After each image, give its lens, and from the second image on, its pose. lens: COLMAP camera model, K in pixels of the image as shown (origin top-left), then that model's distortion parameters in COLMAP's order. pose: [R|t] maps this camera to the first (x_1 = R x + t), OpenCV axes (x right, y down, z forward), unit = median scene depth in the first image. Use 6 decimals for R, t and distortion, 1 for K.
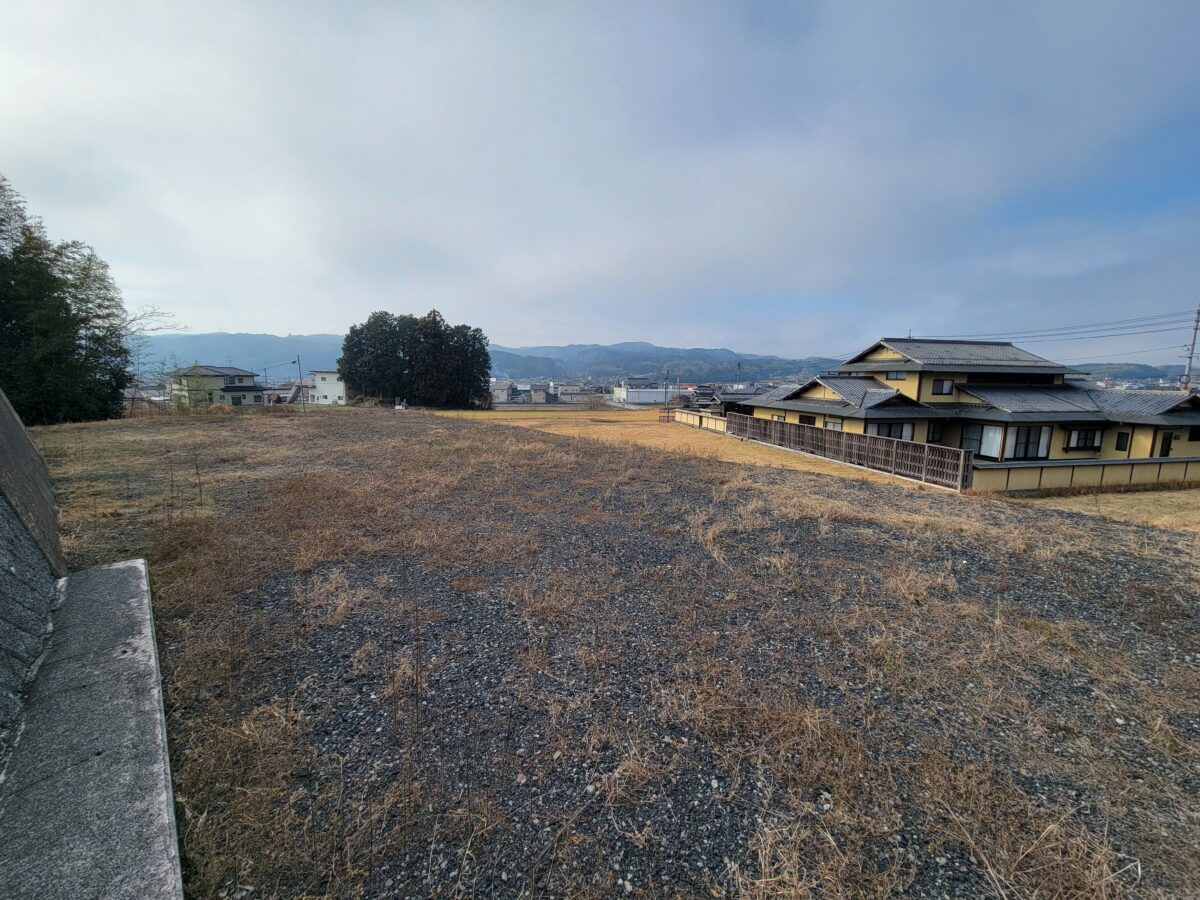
lens RADIAL K [[486.0, 0, 597.4], [0, 486.0, 445.0], [0, 0, 1]] dist [0.004902, -0.003710]
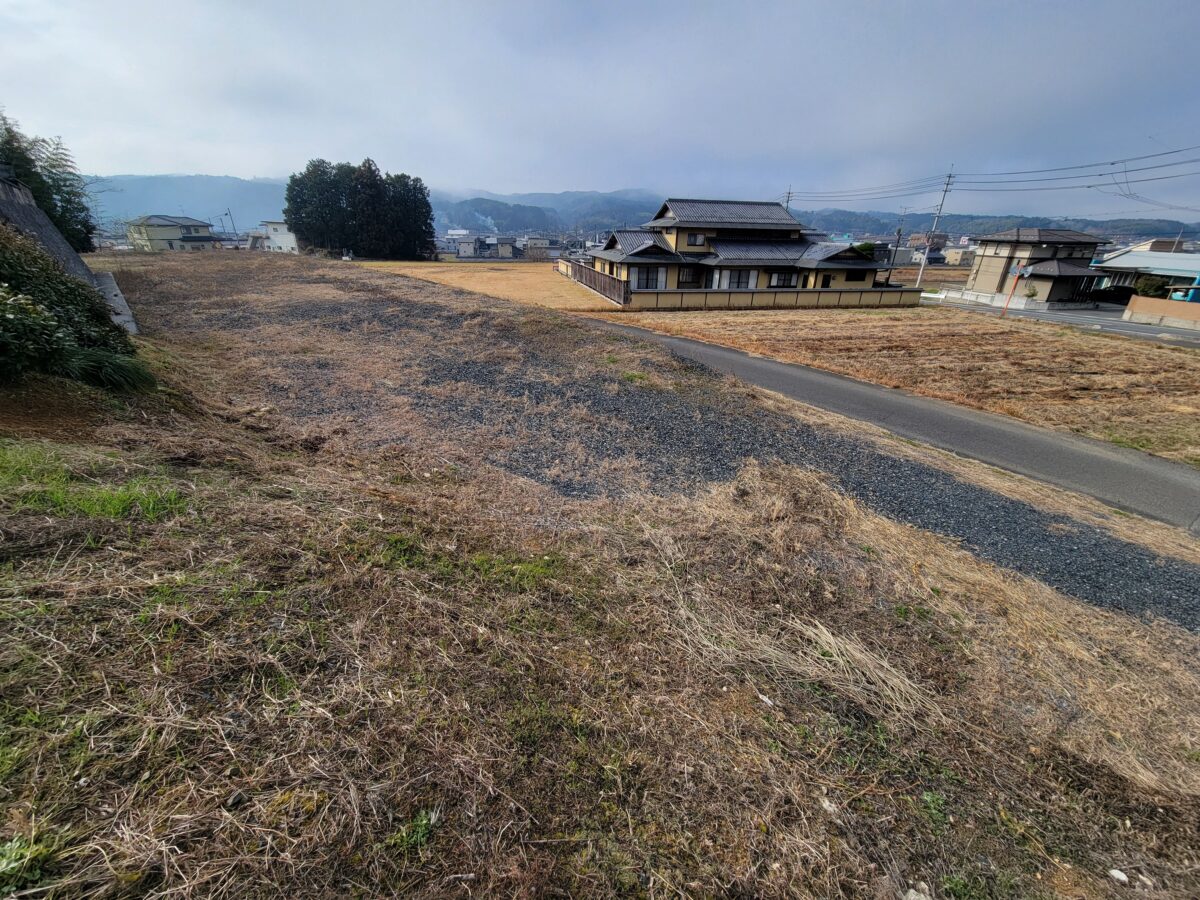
lens RADIAL K [[486.0, 0, 597.4], [0, 486.0, 445.0], [0, 0, 1]] dist [0.004902, -0.003710]
pose [[0.999970, 0.007513, 0.002051, 0.155913], [-0.007788, 0.961894, 0.273311, 0.022678], [0.000080, -0.273319, 0.961923, -0.165810]]
